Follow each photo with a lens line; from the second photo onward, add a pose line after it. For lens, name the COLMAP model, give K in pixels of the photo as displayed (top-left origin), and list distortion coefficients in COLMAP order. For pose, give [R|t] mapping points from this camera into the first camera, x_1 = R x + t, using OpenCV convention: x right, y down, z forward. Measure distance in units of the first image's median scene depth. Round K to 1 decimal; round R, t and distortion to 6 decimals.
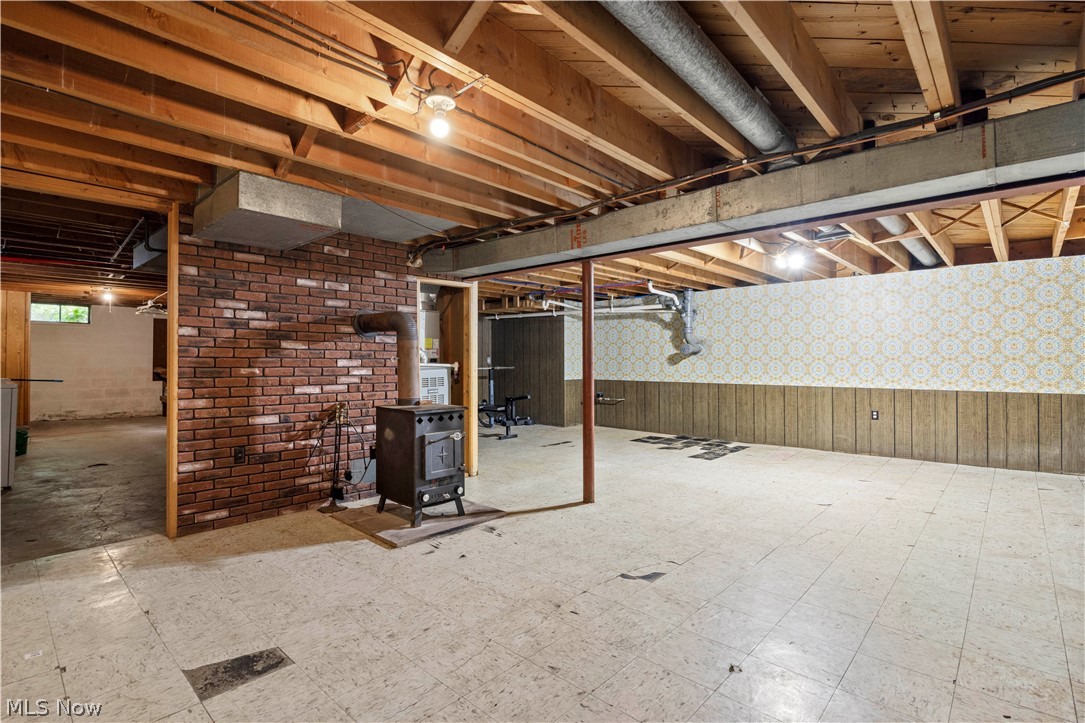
lens RADIAL K [[519.5, 0, 543.8], [0, 519.5, 353.7], [0, 0, 1]] dist [-0.009547, -0.000101]
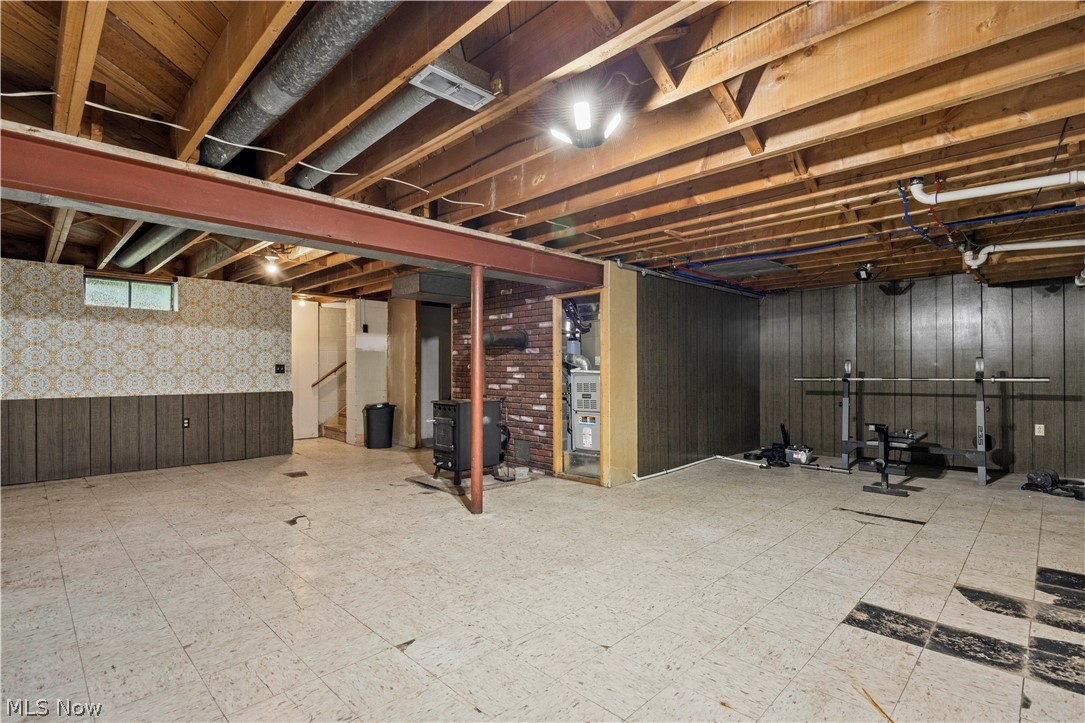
lens RADIAL K [[519.5, 0, 534.4], [0, 519.5, 367.6], [0, 0, 1]] dist [-0.009547, -0.000101]
pose [[-0.044713, 0.001467, -0.998999, 1.119486], [0.014550, 0.999894, 0.000817, 0.014599], [0.998894, -0.014499, -0.044729, 1.223677]]
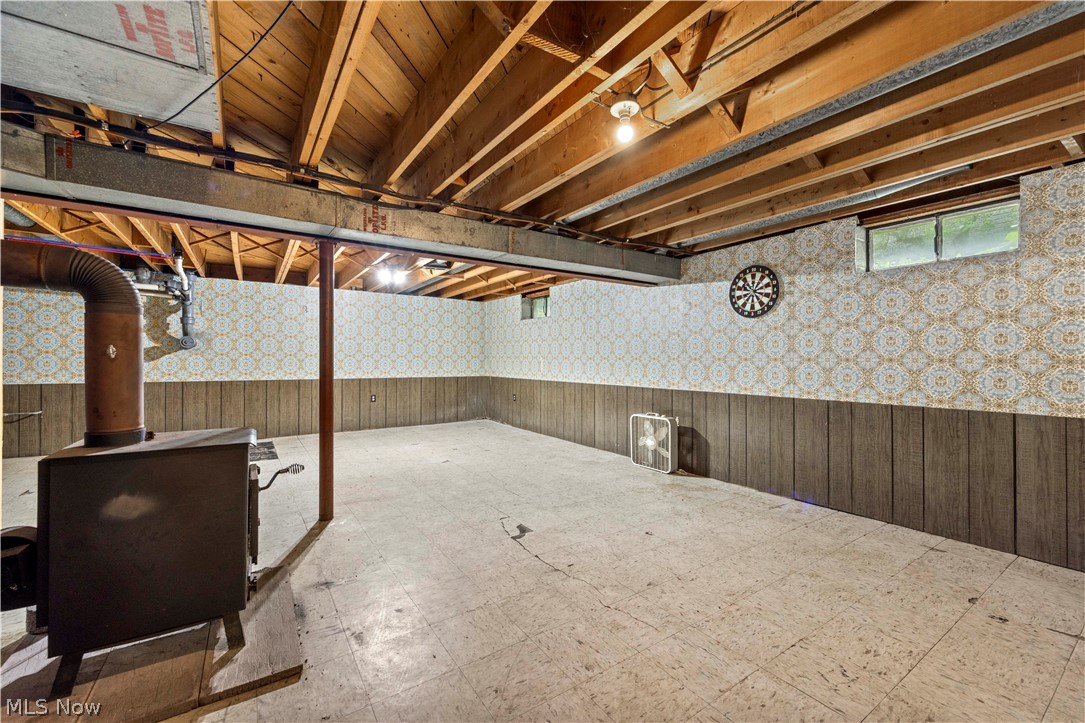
lens RADIAL K [[438.7, 0, 545.4], [0, 438.7, 363.4], [0, 0, 1]] dist [0.006128, -0.000956]
pose [[0.220884, -0.006302, 0.975280, -0.582037], [-0.021601, 0.999702, 0.011352, 0.009239], [-0.975061, -0.023575, 0.220682, 0.511532]]
